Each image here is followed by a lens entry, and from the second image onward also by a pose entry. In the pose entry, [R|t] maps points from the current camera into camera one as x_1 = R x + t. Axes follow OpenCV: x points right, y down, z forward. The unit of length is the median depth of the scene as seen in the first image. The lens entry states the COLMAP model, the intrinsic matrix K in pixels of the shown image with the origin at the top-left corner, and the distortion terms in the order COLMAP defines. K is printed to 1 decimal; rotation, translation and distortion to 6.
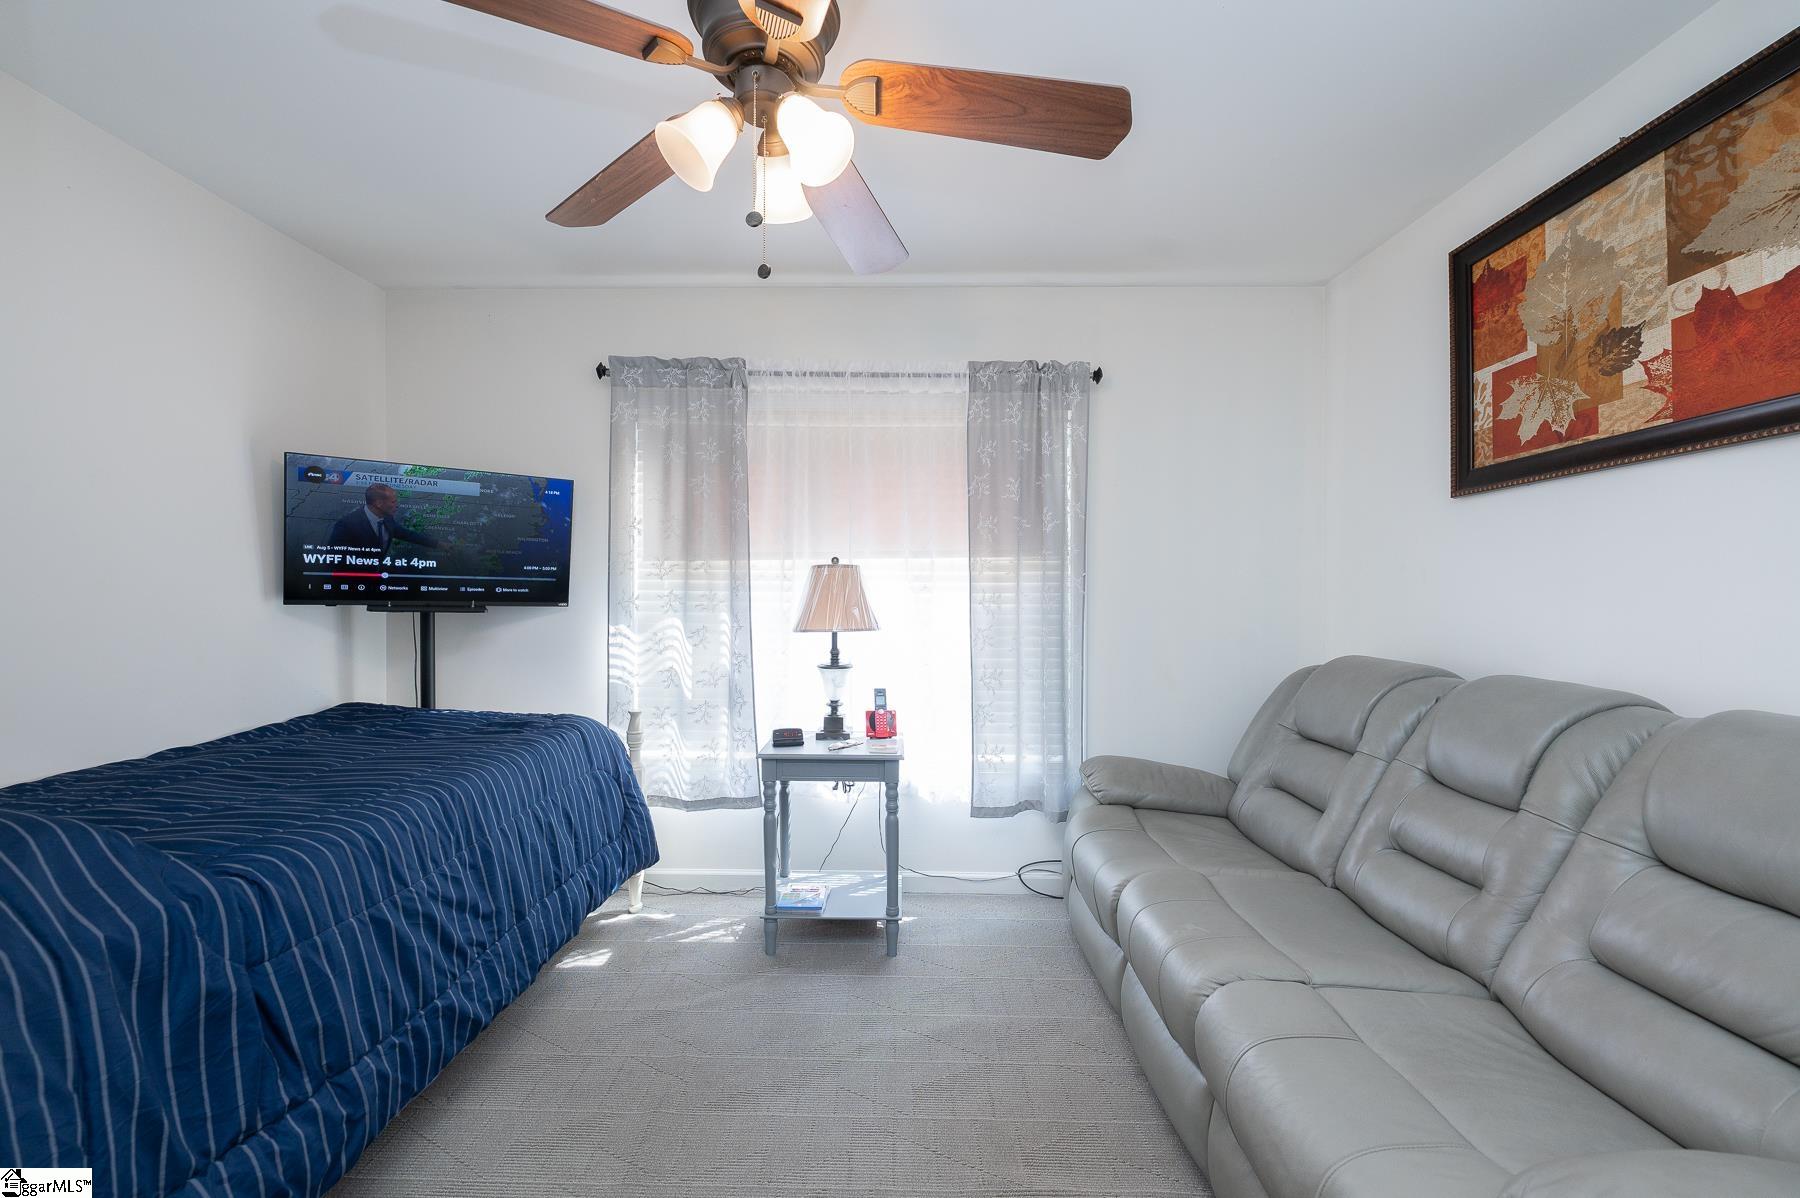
lens RADIAL K [[728.3, 0, 899.3], [0, 728.3, 594.7], [0, 0, 1]] dist [-0.001819, -0.000048]
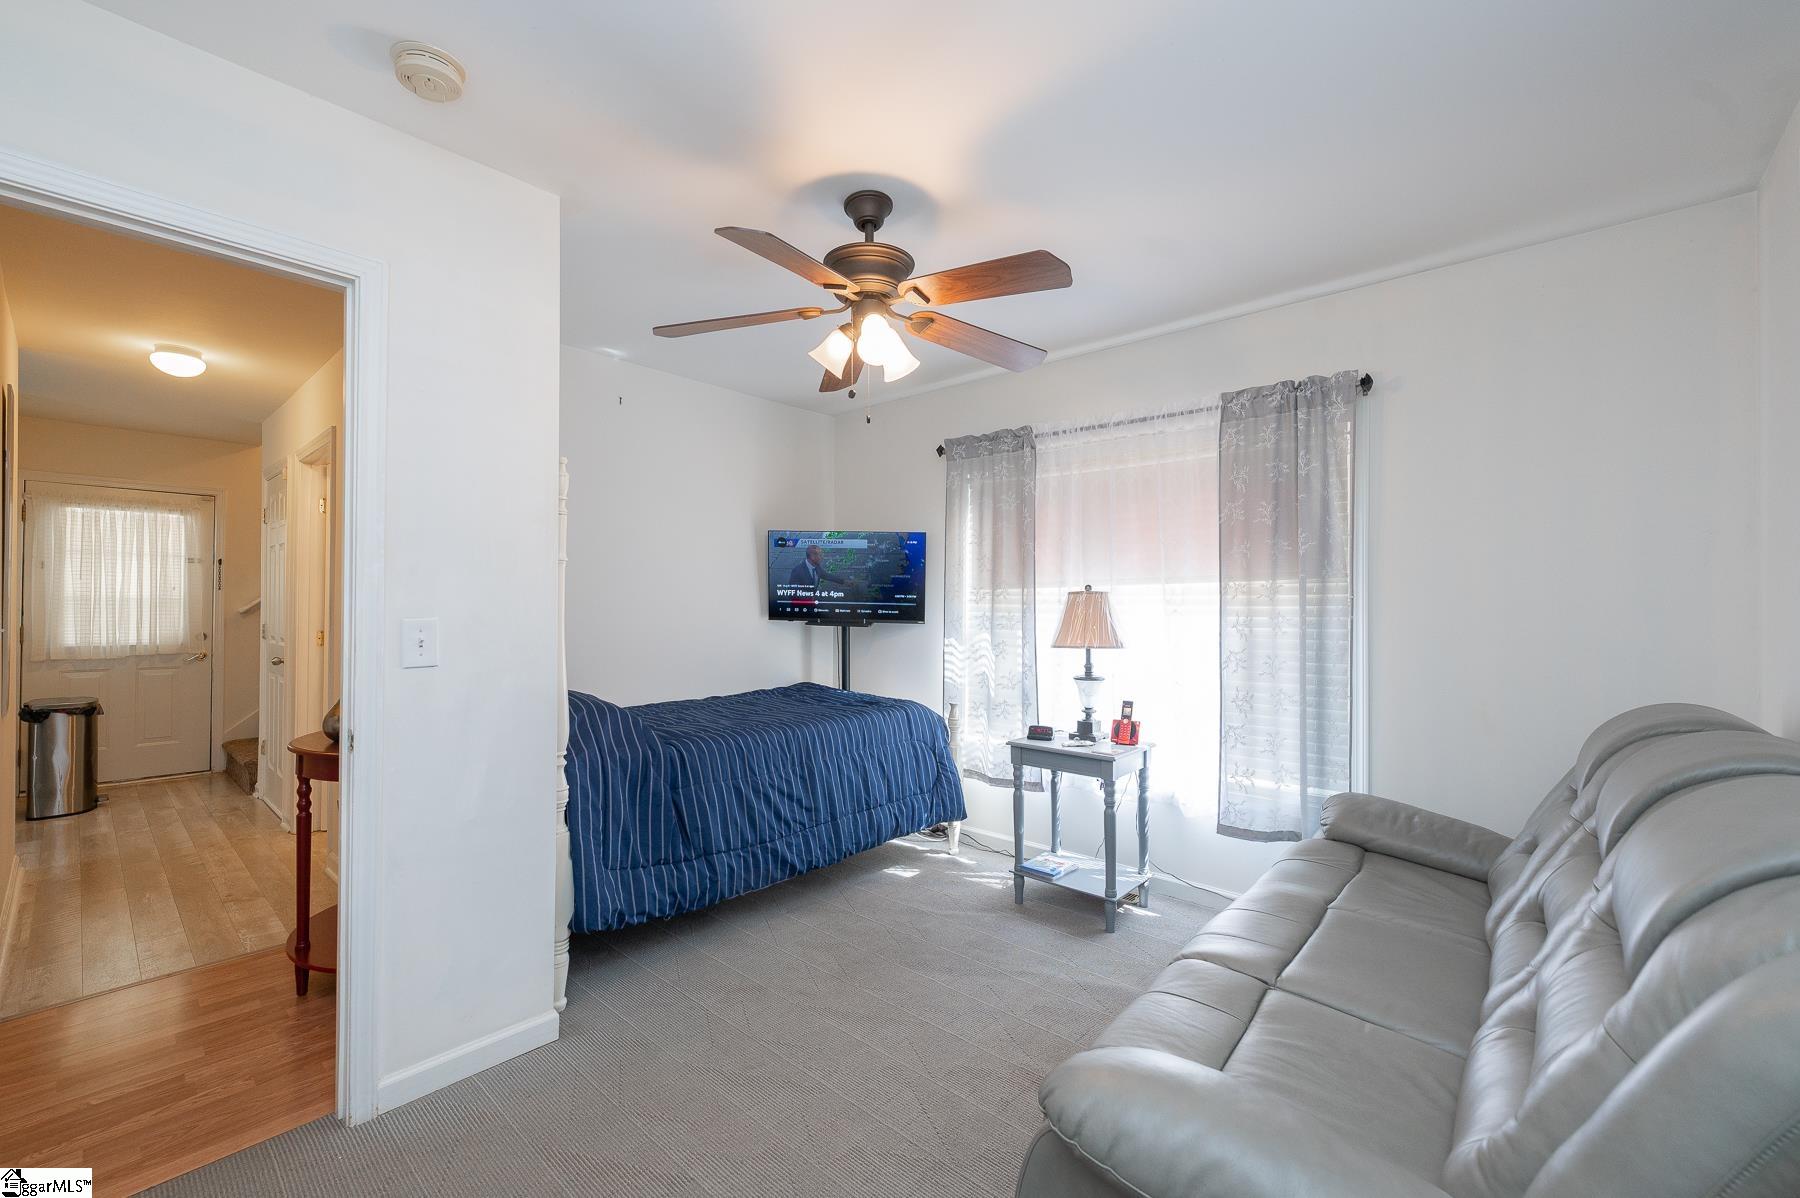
lens RADIAL K [[747.1, 0, 900.0], [0, 747.1, 599.0], [0, 0, 1]] dist [0.001120, 0.000052]
pose [[0.756448, -0.007254, -0.654014, 0.467843], [-0.006873, 0.999795, -0.019038, -0.003932], [0.654018, 0.018896, 0.756243, -0.105459]]
